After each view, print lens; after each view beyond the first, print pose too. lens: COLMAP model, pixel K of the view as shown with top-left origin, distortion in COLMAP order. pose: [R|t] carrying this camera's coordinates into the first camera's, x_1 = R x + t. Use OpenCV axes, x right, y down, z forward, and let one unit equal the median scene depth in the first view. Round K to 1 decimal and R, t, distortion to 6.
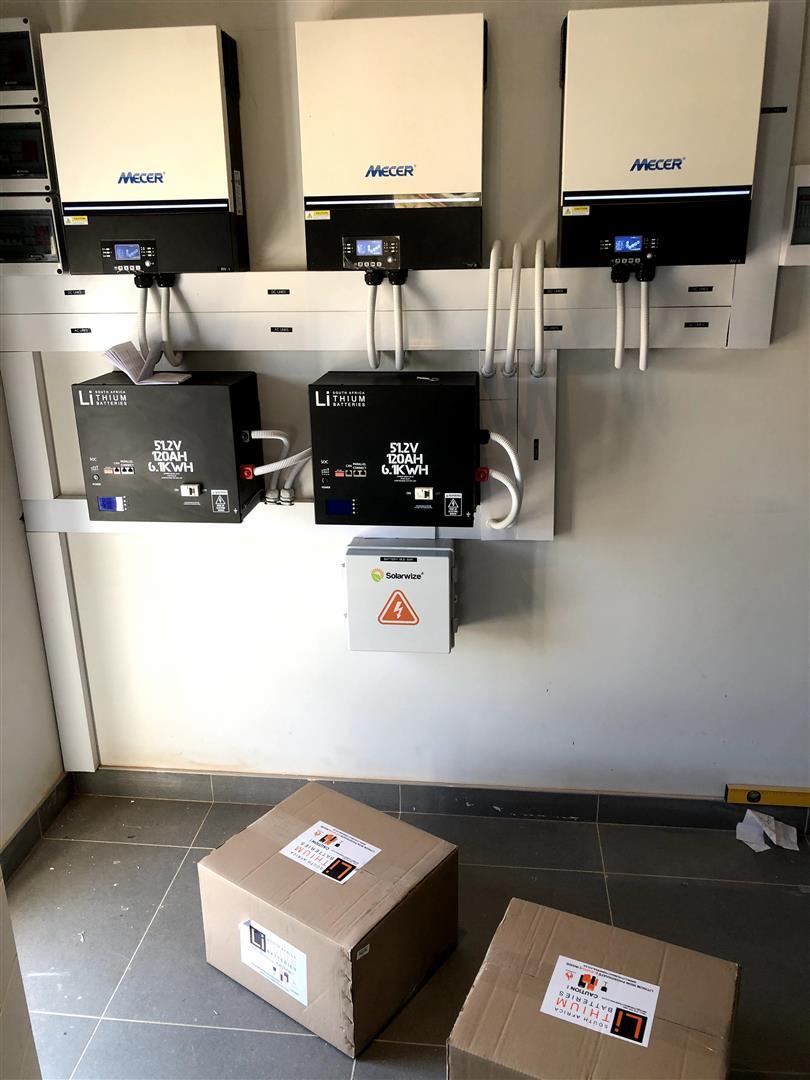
lens RADIAL K [[890.8, 0, 408.2], [0, 890.8, 549.5], [0, 0, 1]] dist [0.052646, -0.072810]
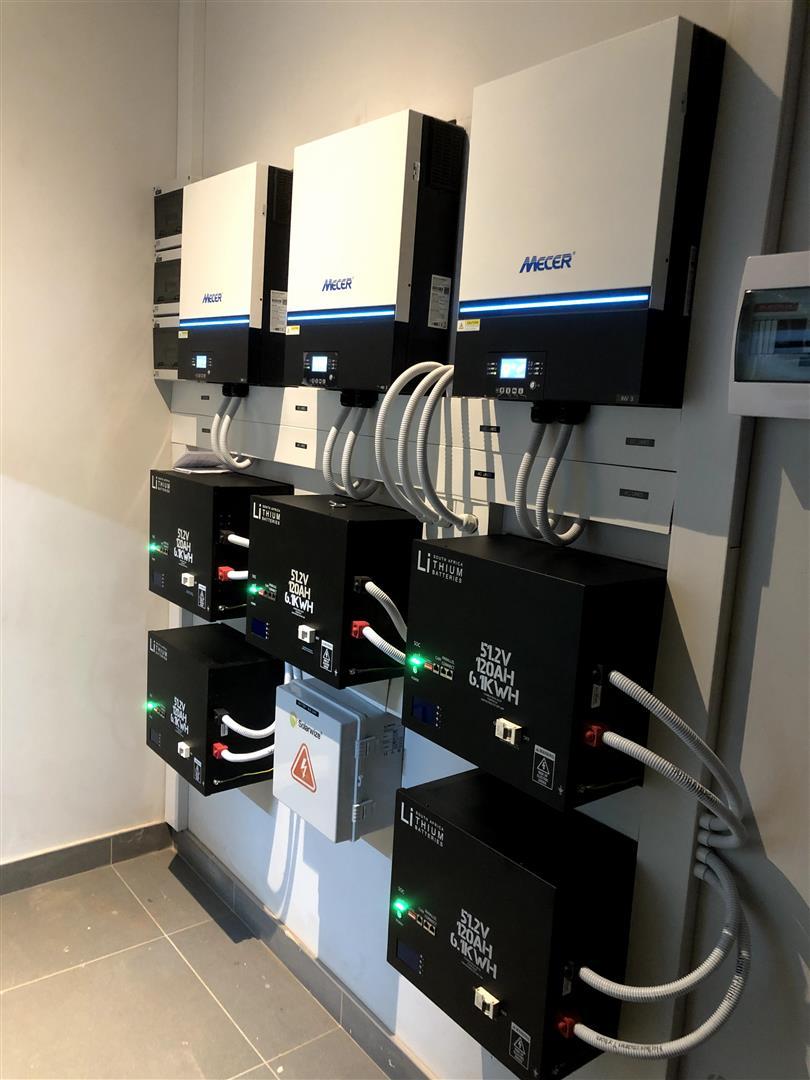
lens RADIAL K [[890.8, 0, 396.5], [0, 890.8, 555.1], [0, 0, 1]] dist [0.052646, -0.072810]
pose [[0.686810, 0.183754, -0.703226, 0.679934], [-0.309128, 0.949497, -0.053807, -0.117234], [0.657823, 0.254342, 0.708928, 0.426781]]
